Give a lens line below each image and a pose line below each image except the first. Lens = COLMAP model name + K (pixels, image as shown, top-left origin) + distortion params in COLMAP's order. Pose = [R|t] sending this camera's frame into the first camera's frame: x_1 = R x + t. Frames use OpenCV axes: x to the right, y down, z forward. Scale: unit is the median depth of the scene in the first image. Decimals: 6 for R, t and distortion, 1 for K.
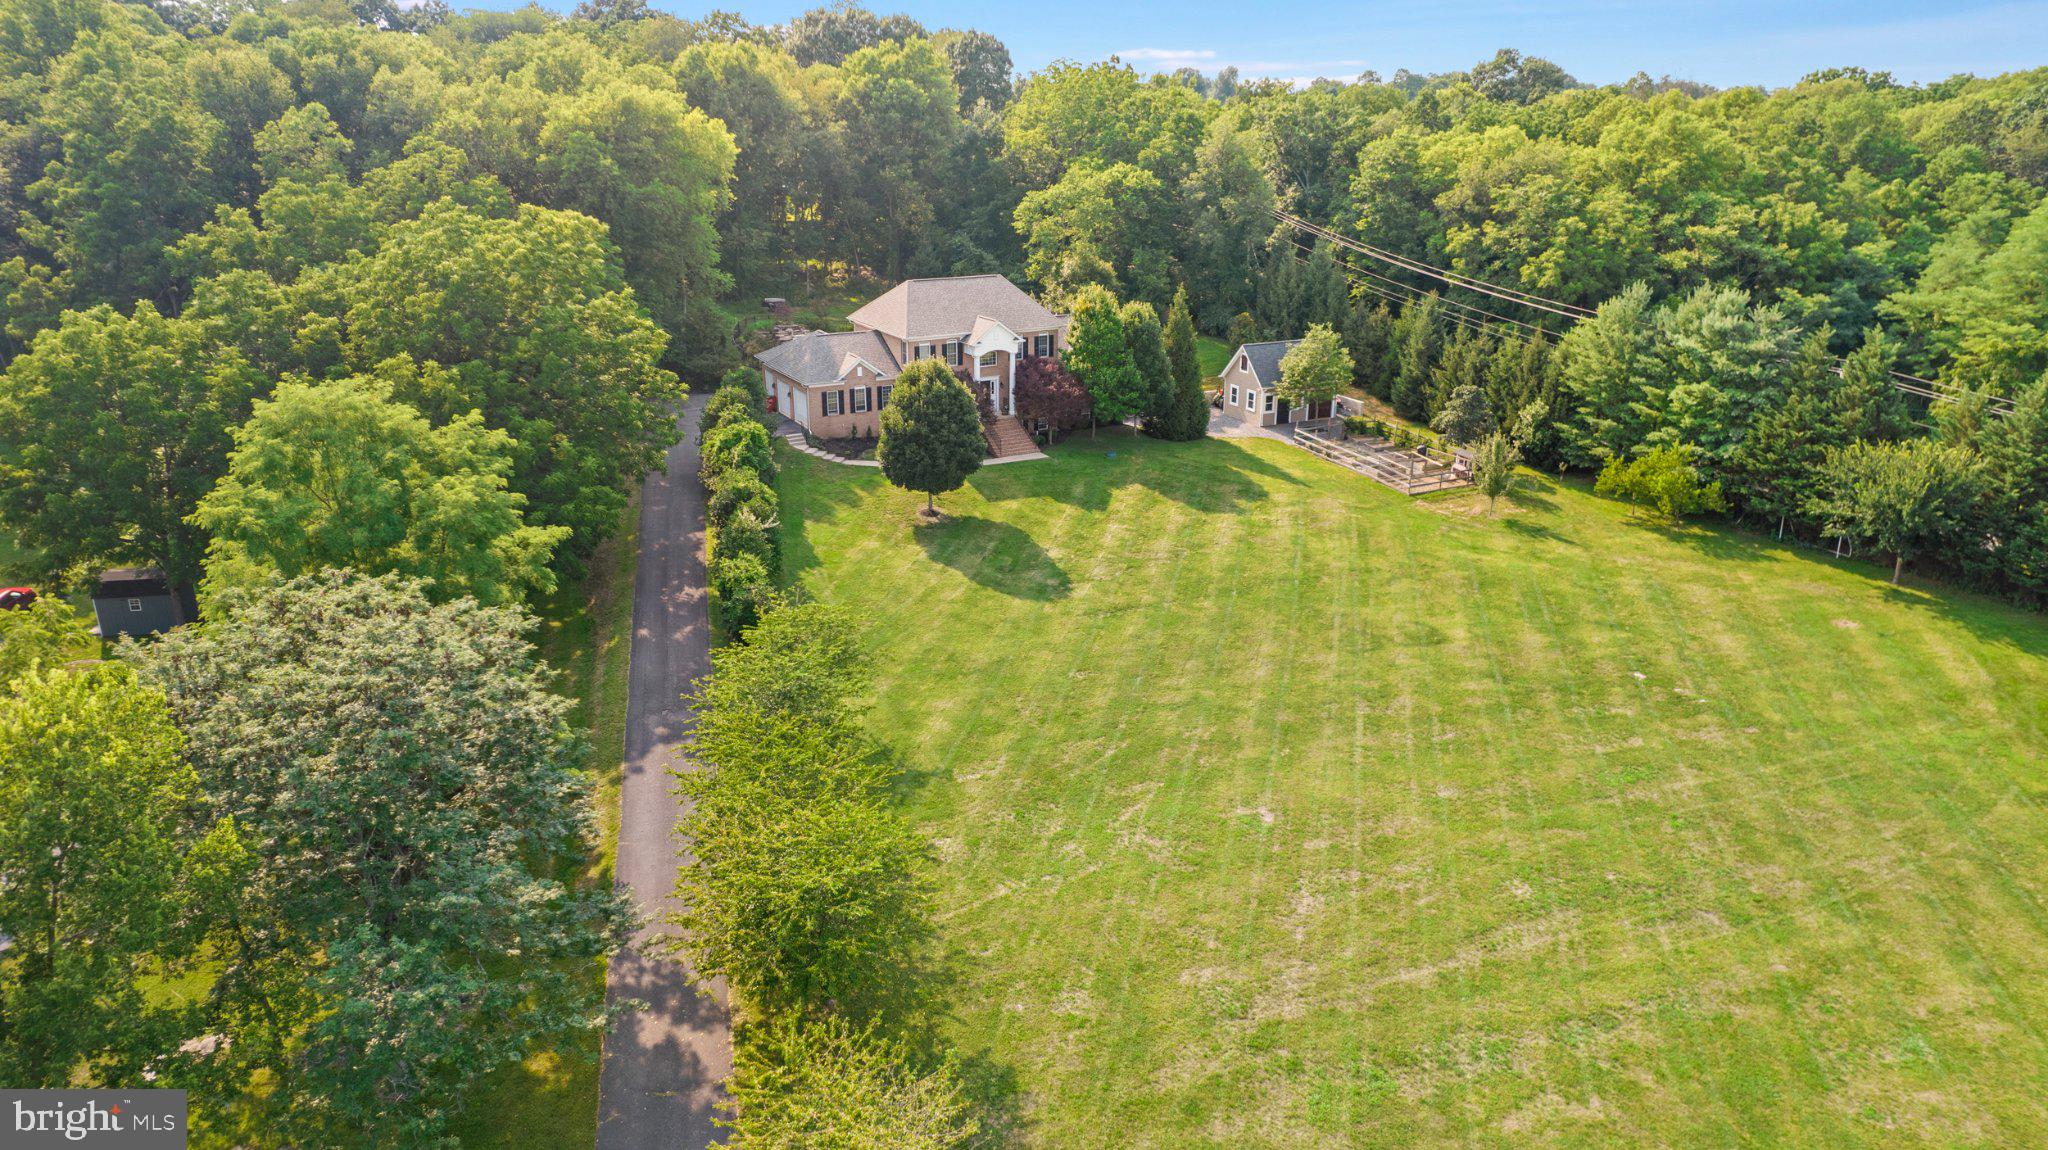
lens RADIAL K [[1321.2, 0, 1024.0], [0, 1321.2, 575.0], [0, 0, 1]] dist [-0.069715, 0.056323]
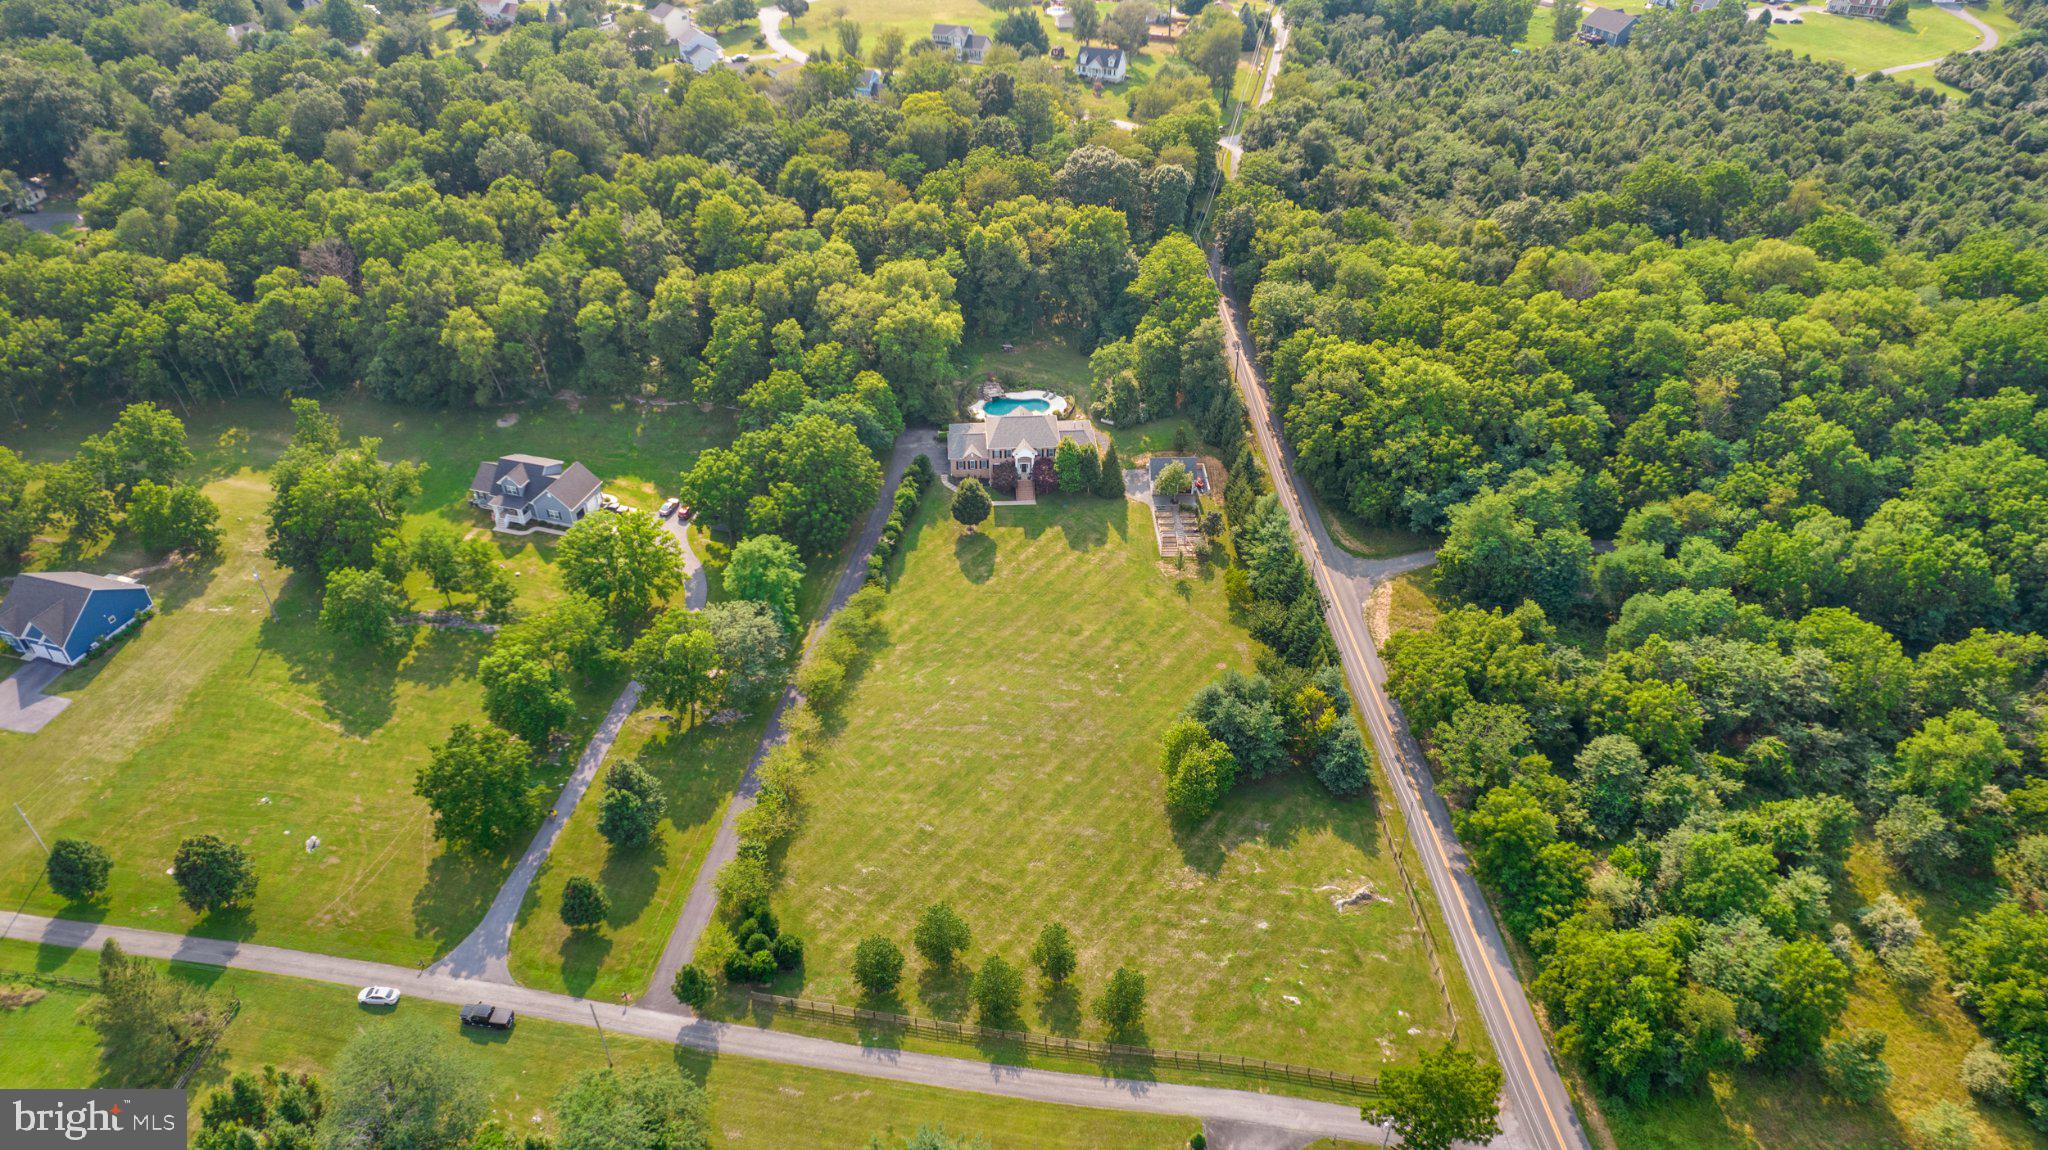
lens RADIAL K [[1321.2, 0, 1024.0], [0, 1321.2, 575.0], [0, 0, 1]] dist [-0.069715, 0.056323]
pose [[0.906341, 0.250020, -0.340641, 0.848136], [-0.141093, 0.938960, 0.313764, -0.714884], [0.398295, -0.236315, 0.886293, -1.210172]]
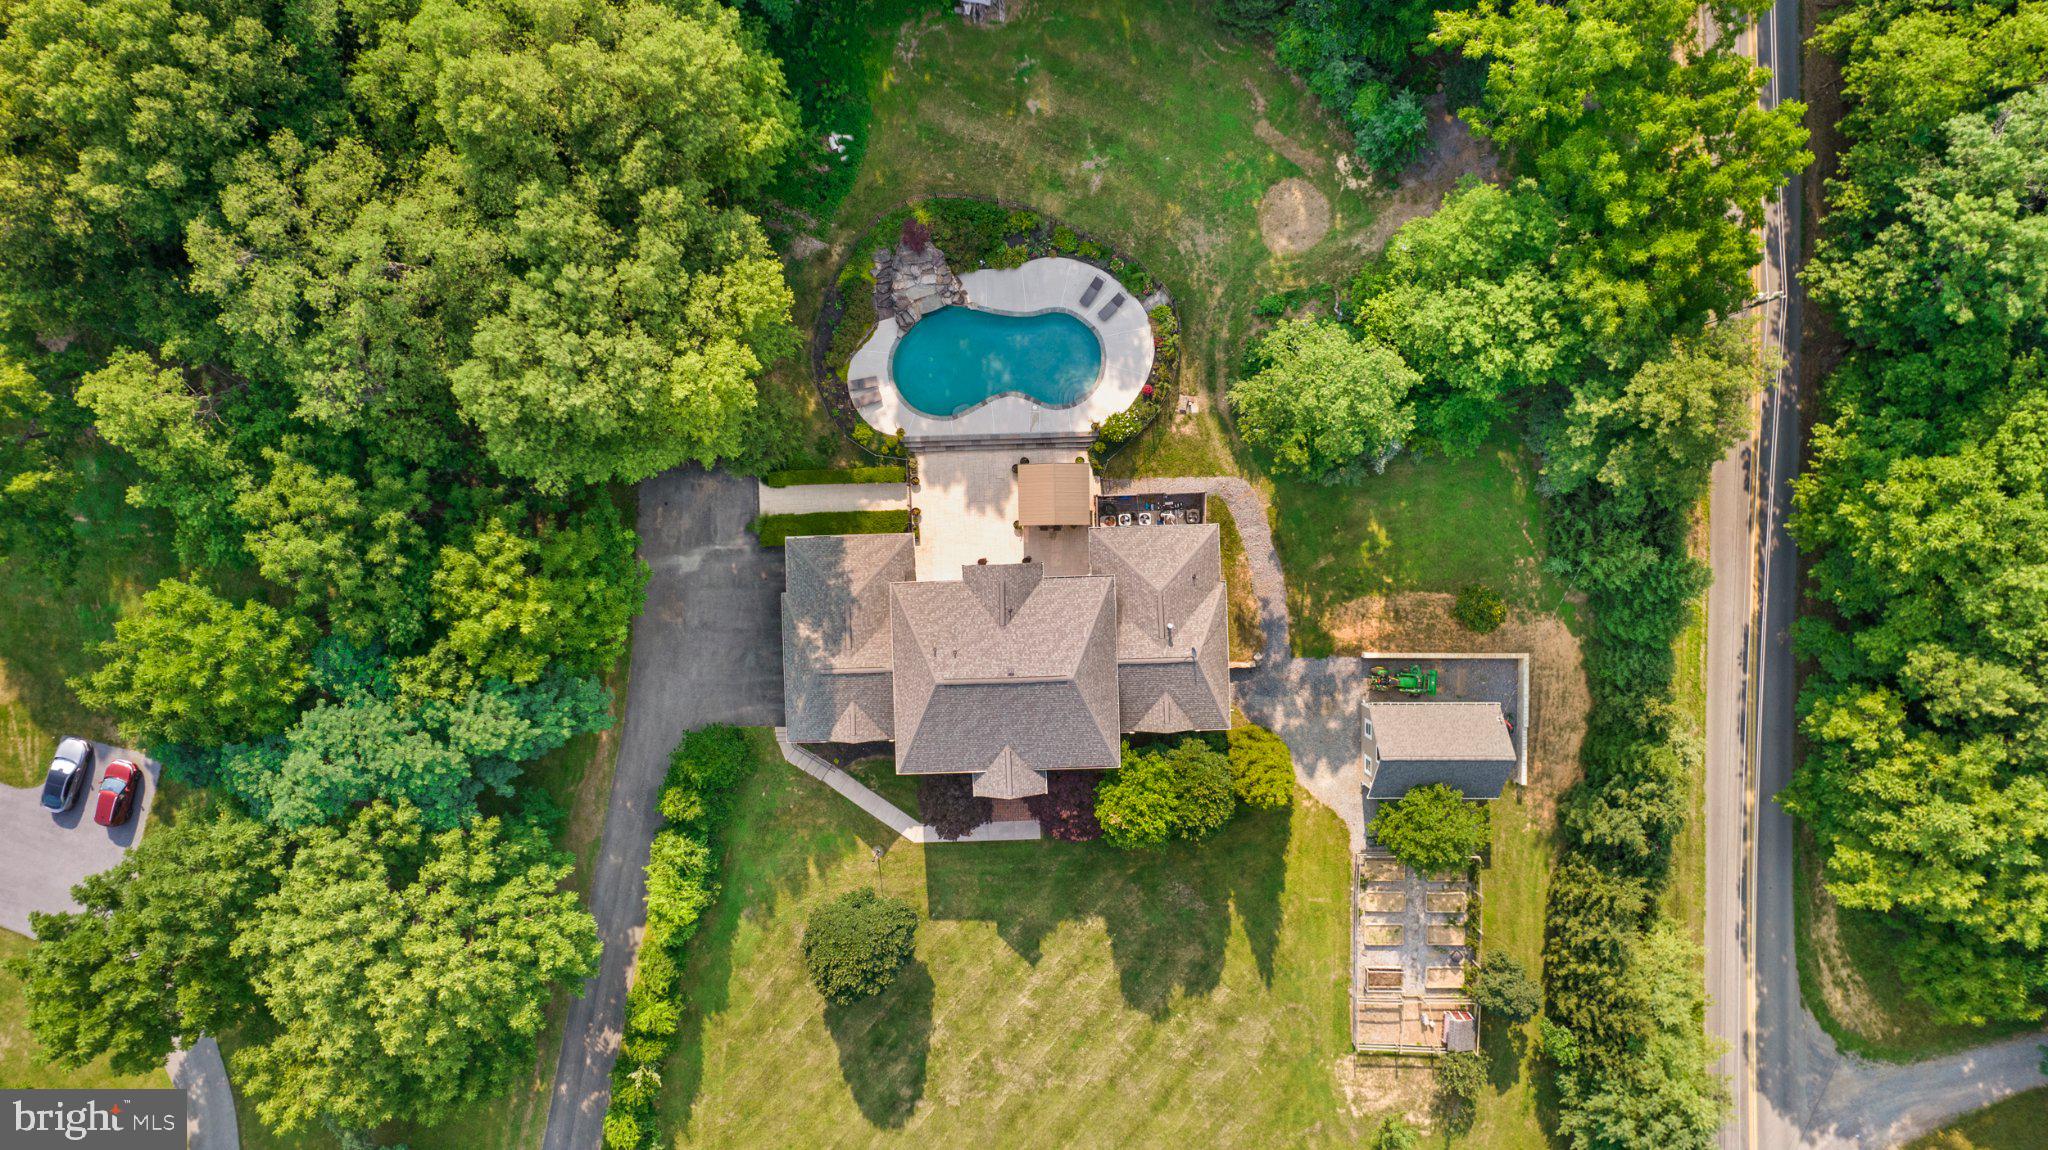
lens RADIAL K [[1321.2, 0, 1024.0], [0, 1321.2, 575.0], [0, 0, 1]] dist [-0.069715, 0.056323]
pose [[0.894095, 0.447877, 0.001012, -0.070596], [-0.146441, 0.290203, 0.945694, -0.962329], [0.423261, -0.845688, 0.325056, 0.814806]]
